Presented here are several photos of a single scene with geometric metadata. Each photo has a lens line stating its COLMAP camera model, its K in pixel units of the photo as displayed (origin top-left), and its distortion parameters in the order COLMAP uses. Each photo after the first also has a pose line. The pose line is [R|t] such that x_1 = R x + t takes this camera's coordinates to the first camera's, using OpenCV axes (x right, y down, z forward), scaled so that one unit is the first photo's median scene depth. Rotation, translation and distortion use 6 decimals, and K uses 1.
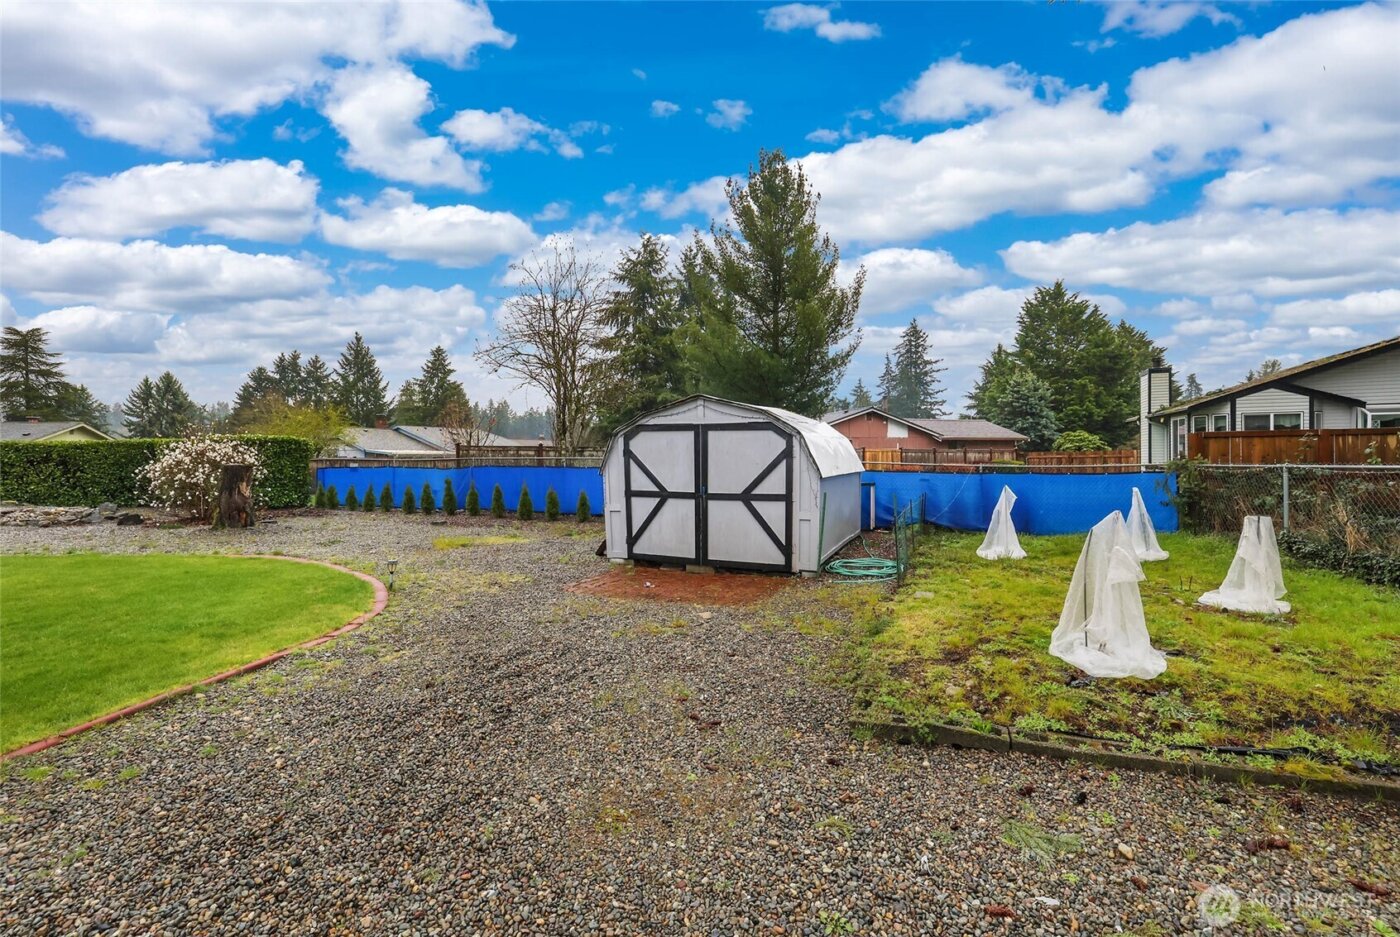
lens RADIAL K [[619.9, 0, 700.0], [0, 619.9, 468.5], [0, 0, 1]] dist [-0.000233, 0.000191]
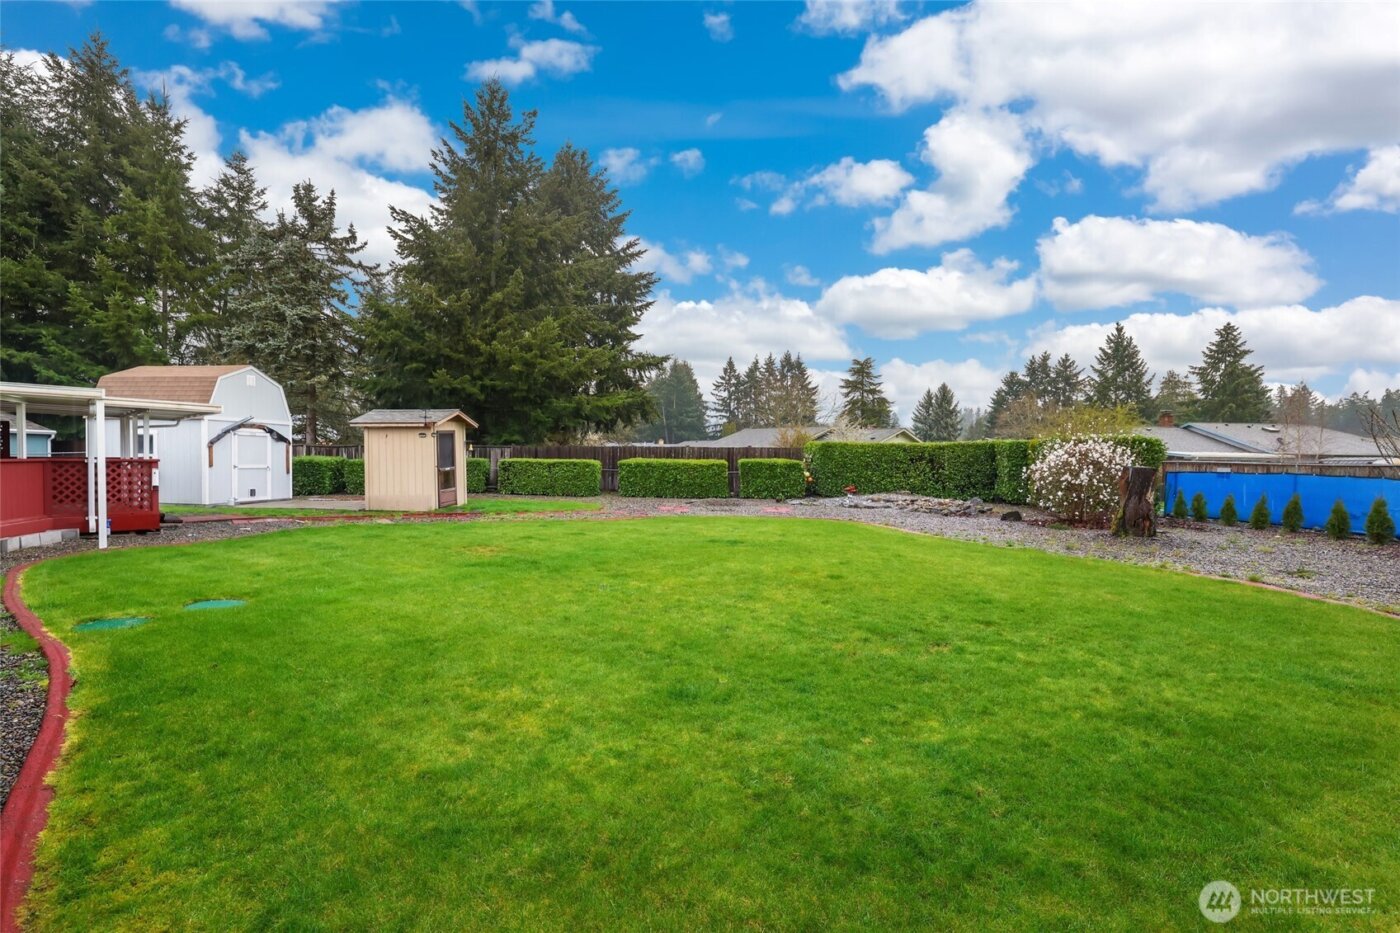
lens RADIAL K [[619.9, 0, 700.0], [0, 619.9, 466.5], [0, 0, 1]] dist [-0.000233, 0.000191]
pose [[0.548836, 0.025509, -0.835541, -0.146591], [-0.029808, 0.999496, 0.010935, 0.000939], [0.835398, 0.018904, 0.549320, -0.017167]]
